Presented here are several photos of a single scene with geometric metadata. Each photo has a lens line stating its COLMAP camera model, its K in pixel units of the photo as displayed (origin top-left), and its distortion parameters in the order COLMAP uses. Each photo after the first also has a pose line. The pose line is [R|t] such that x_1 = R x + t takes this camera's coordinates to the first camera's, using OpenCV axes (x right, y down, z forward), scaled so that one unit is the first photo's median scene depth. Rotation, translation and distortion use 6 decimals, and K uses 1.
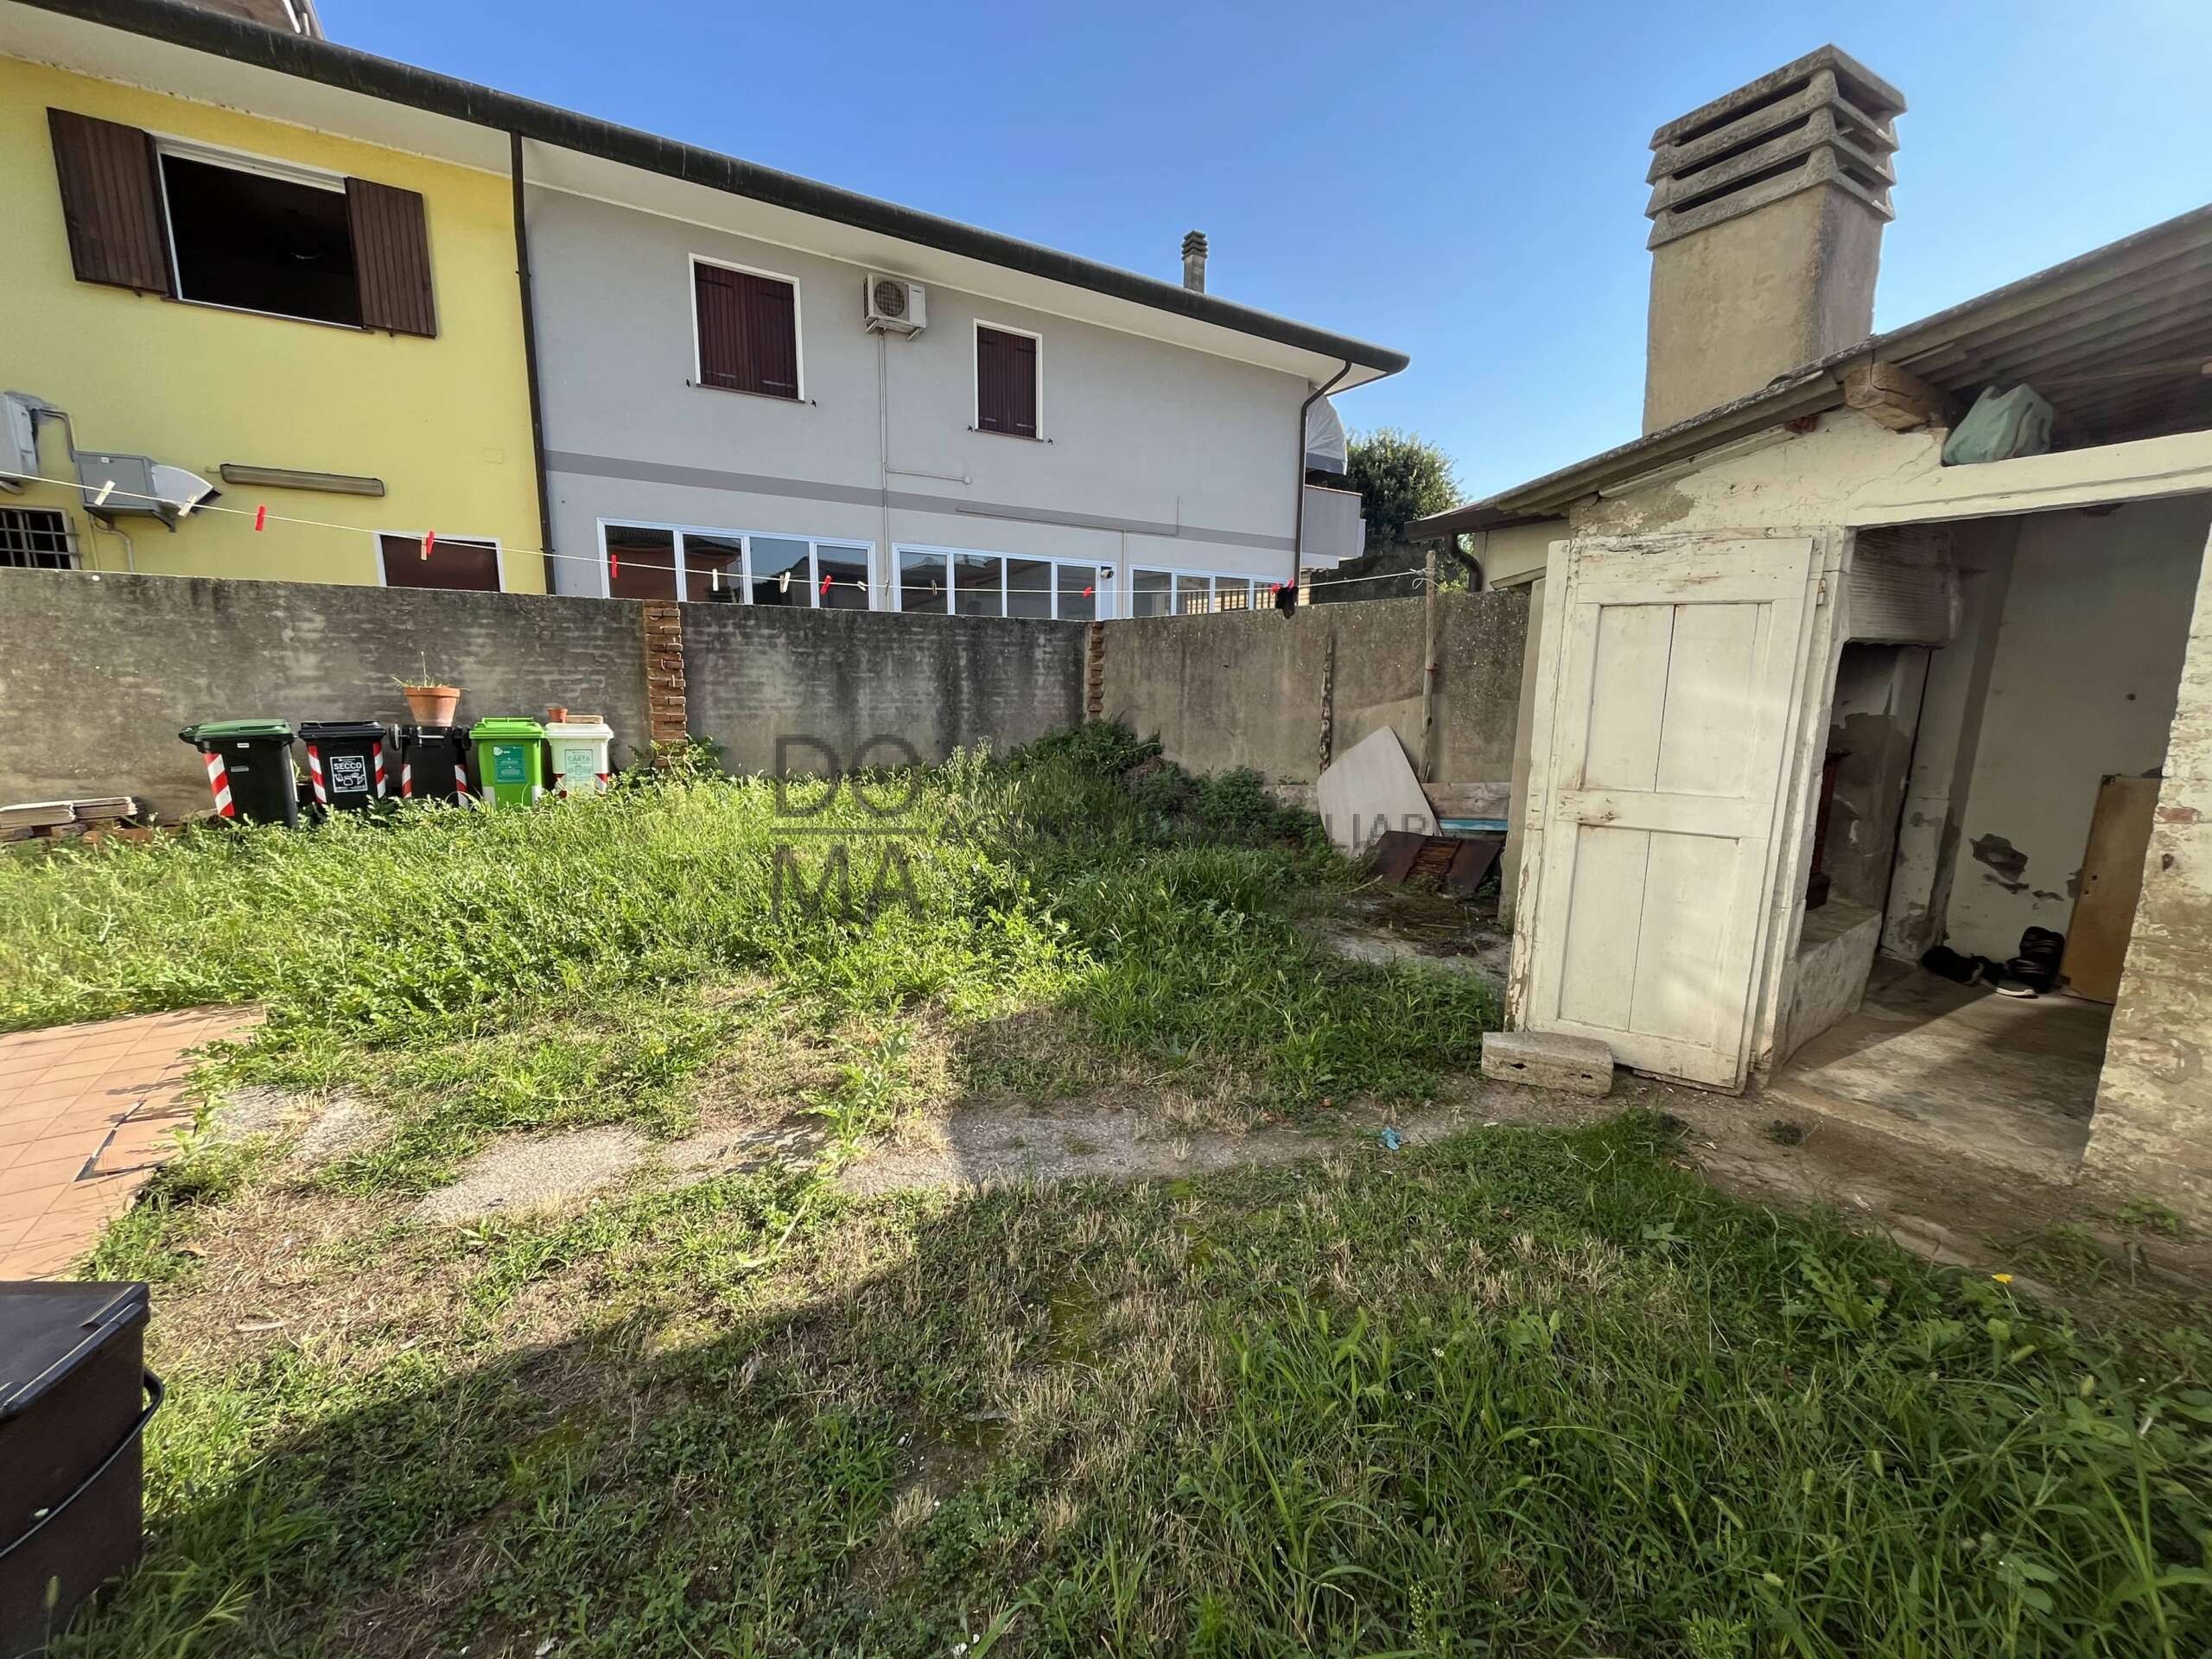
lens RADIAL K [[895.5, 0, 1103.8], [0, 895.5, 827.4], [0, 0, 1]] dist [-0.001678, -0.000554]
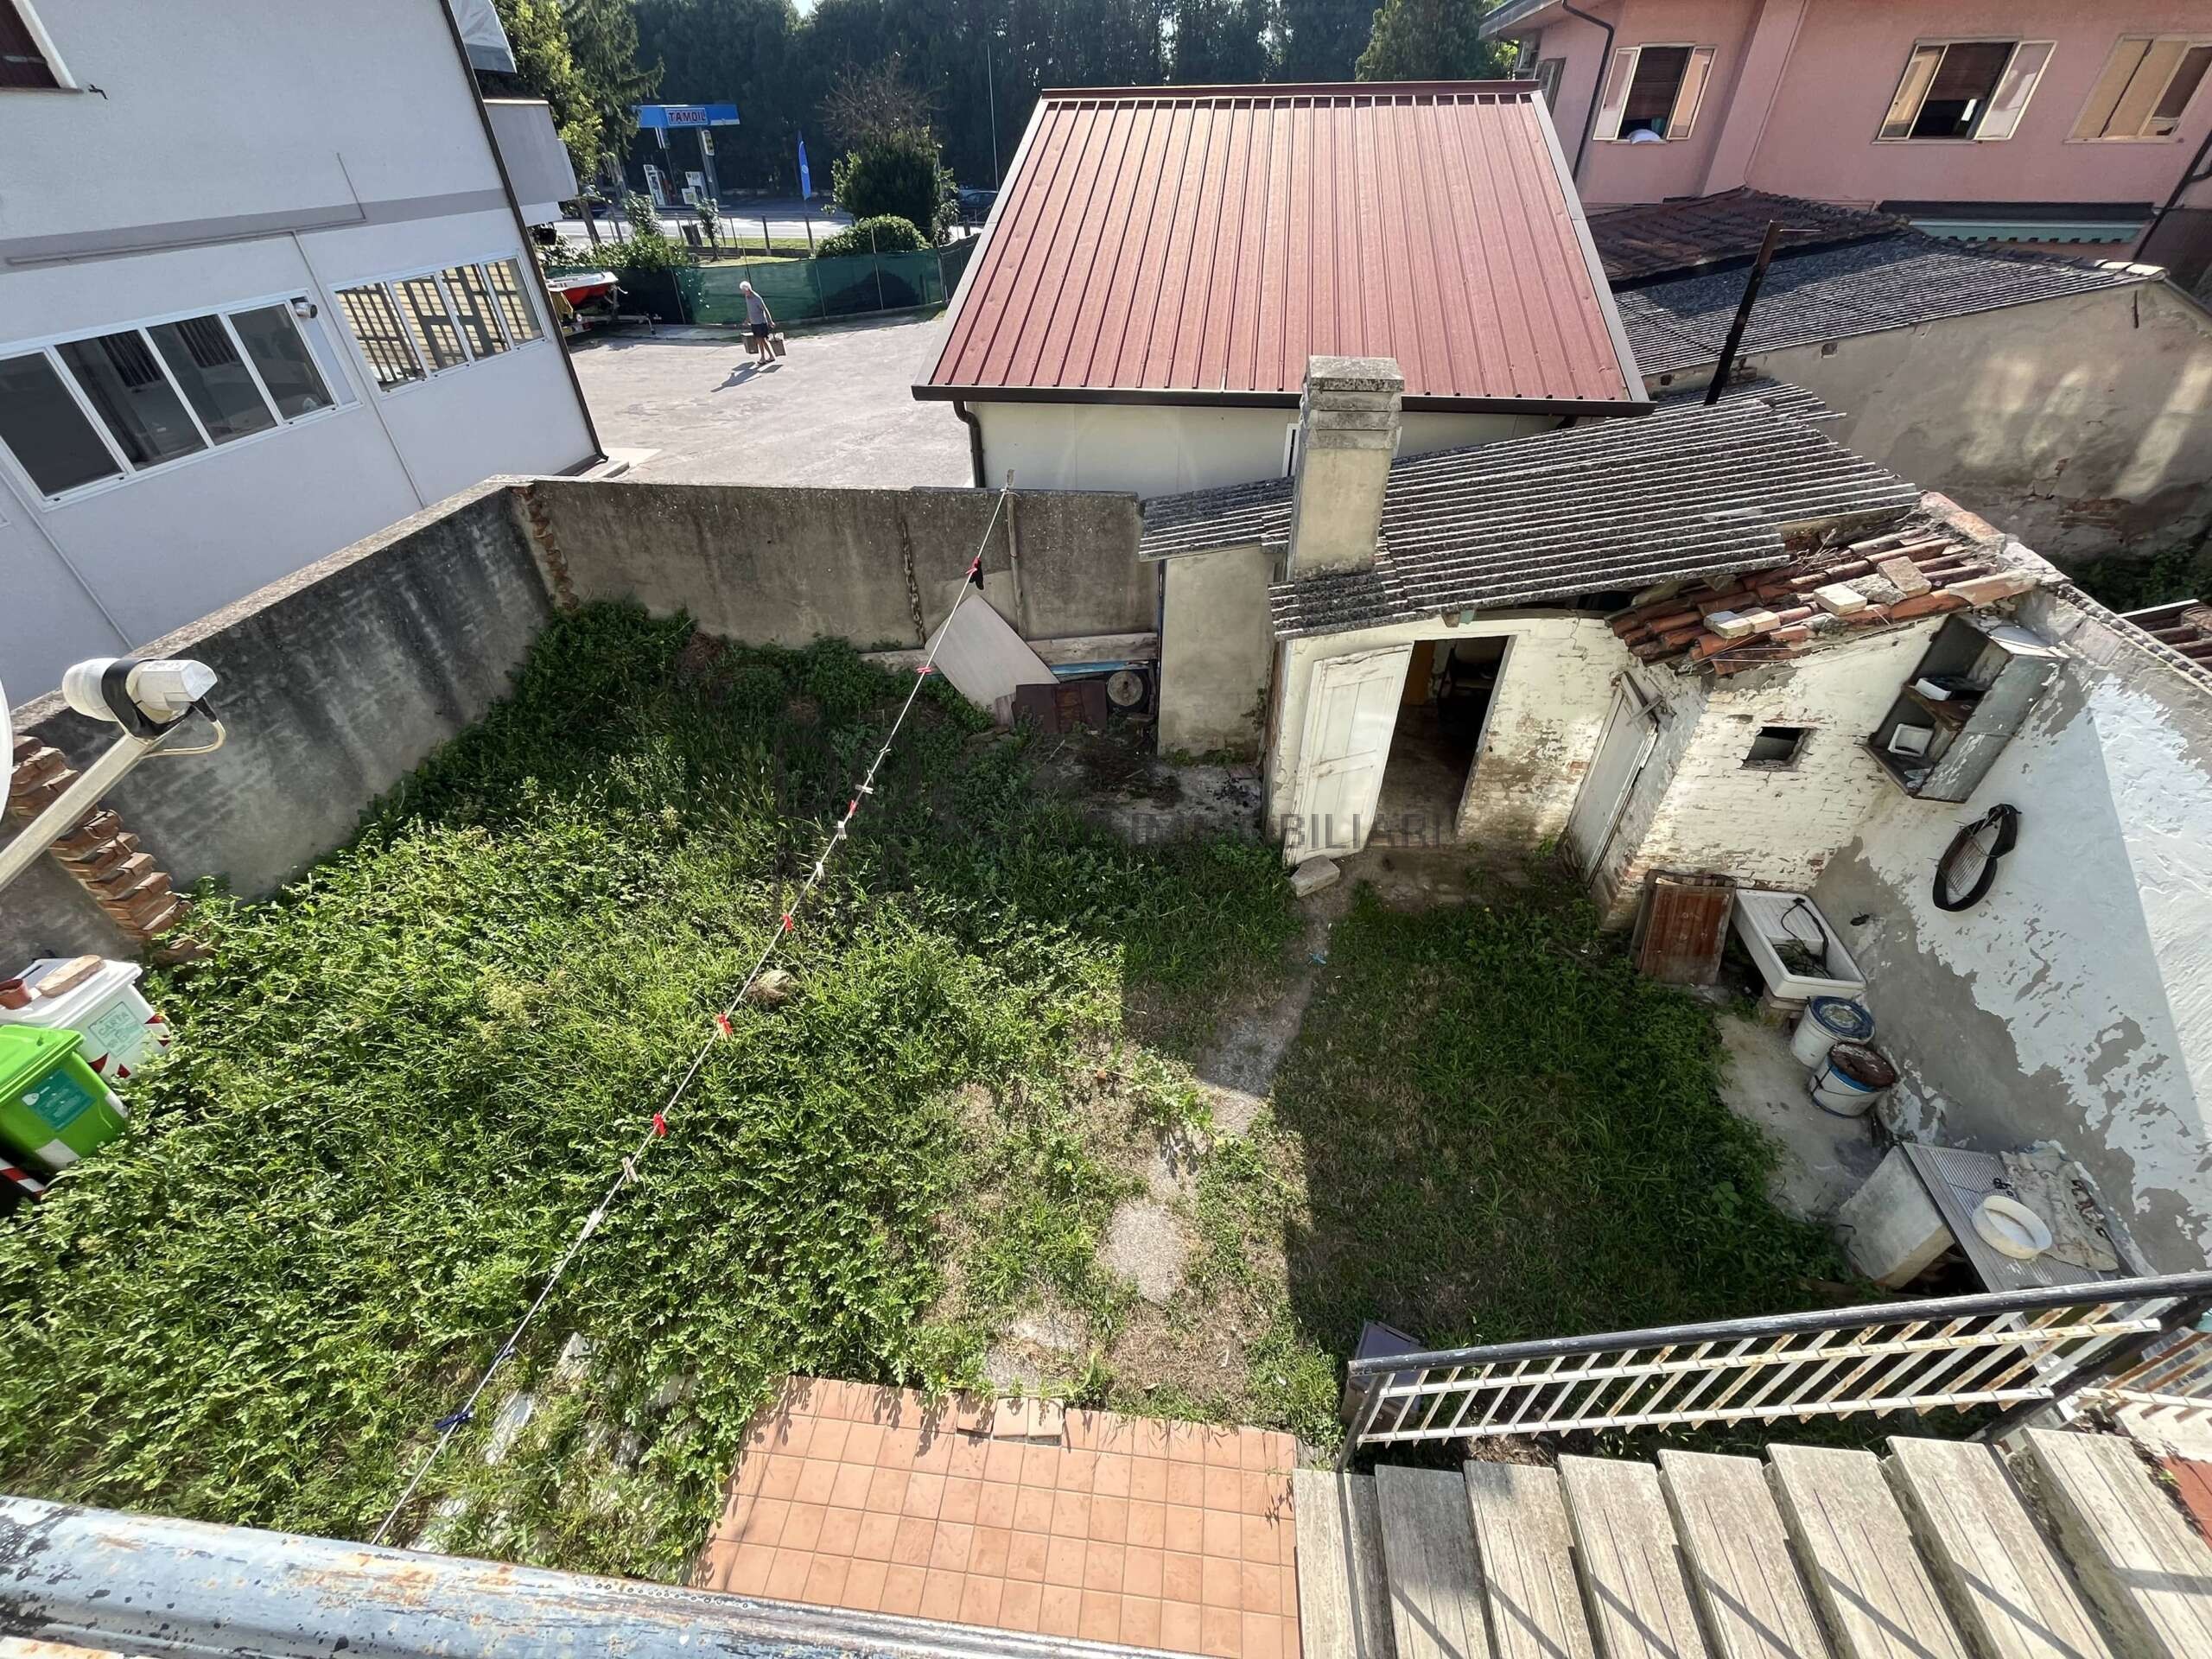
lens RADIAL K [[895.5, 0, 1103.4], [0, 895.5, 830.7], [0, 0, 1]] dist [-0.001678, -0.000554]
pose [[0.621101, -0.500511, 0.603095, -0.492618], [0.147351, 0.830370, 0.537377, -0.491665], [-0.769754, -0.244898, 0.589494, 0.058026]]
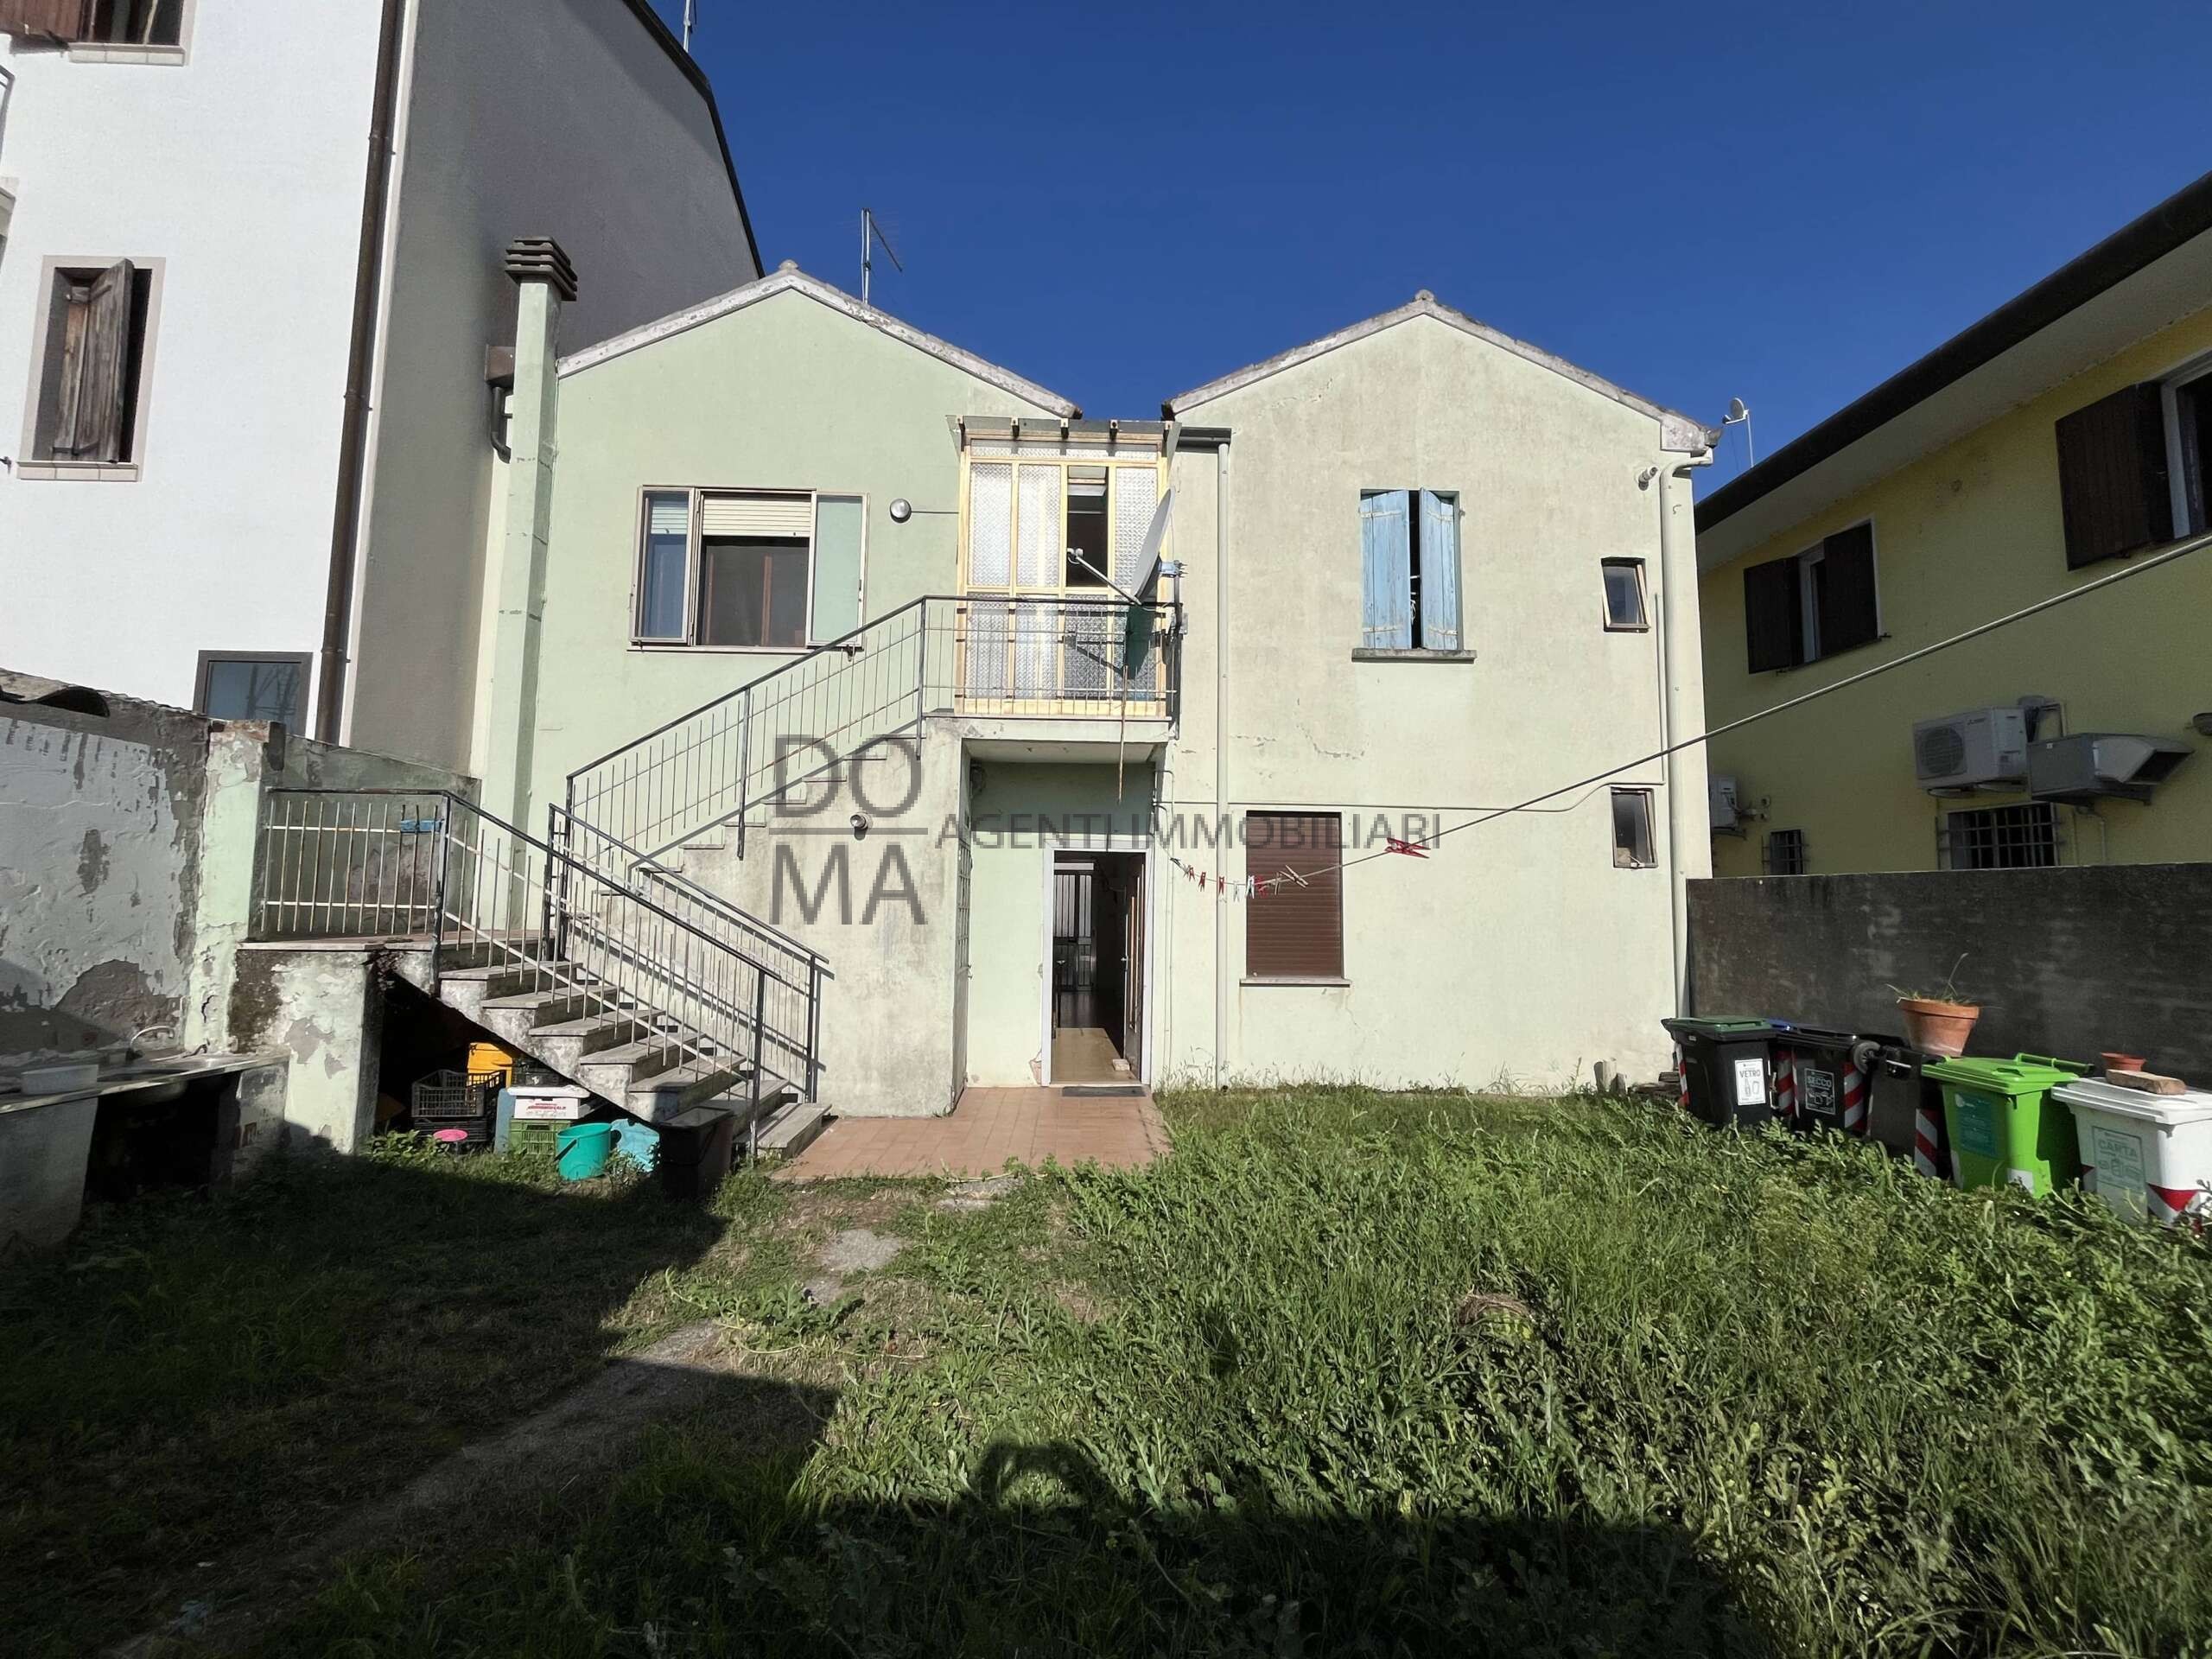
lens RADIAL K [[895.5, 0, 1103.6], [0, 895.5, 830.9], [0, 0, 1]] dist [-0.001678, -0.000554]
pose [[-0.502634, -0.090106, -0.859791, 0.257008], [-0.166204, 0.986072, -0.006177, -0.177901], [0.848372, 0.139795, -0.510609, 0.777231]]
